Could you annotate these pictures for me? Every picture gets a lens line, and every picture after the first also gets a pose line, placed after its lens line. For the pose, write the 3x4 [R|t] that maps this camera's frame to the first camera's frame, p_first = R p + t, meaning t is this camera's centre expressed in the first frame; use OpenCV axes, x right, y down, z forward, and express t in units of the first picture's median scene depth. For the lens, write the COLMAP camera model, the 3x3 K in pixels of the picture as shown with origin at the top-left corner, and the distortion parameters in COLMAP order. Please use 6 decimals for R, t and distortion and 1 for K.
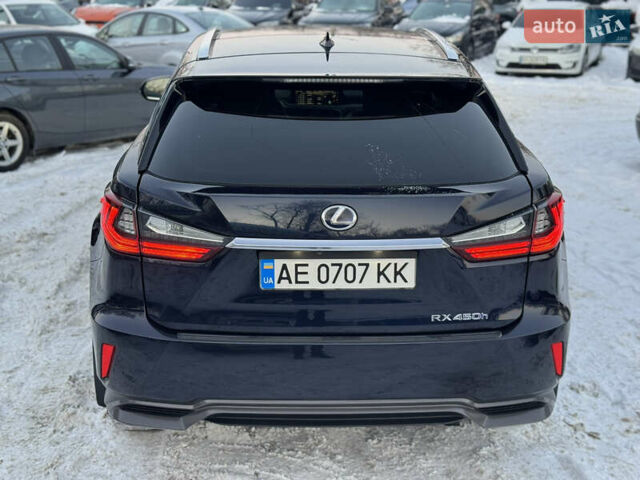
lens RADIAL K [[898.3, 0, 320.0], [0, 898.3, 240.0], [0, 0, 1]] dist [0.139701, -0.036248]
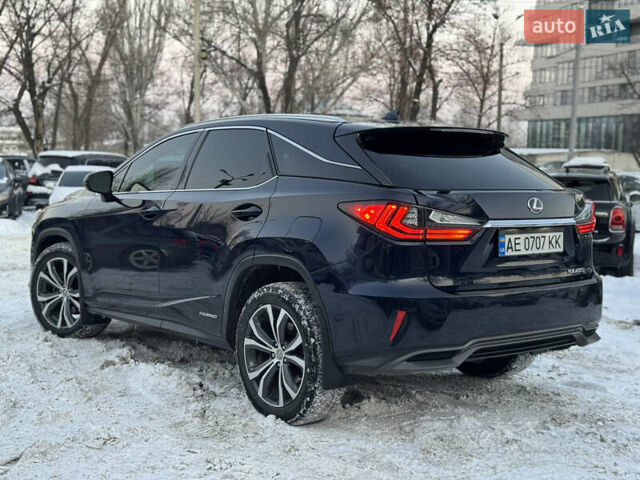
lens RADIAL K [[898.3, 0, 320.0], [0, 898.3, 240.0], [0, 0, 1]] dist [0.139701, -0.036248]
pose [[0.794153, -0.039257, 0.606449, -1.201741], [0.159860, 0.976262, -0.146142, 0.198956], [-0.586316, 0.213006, 0.781577, 0.006205]]
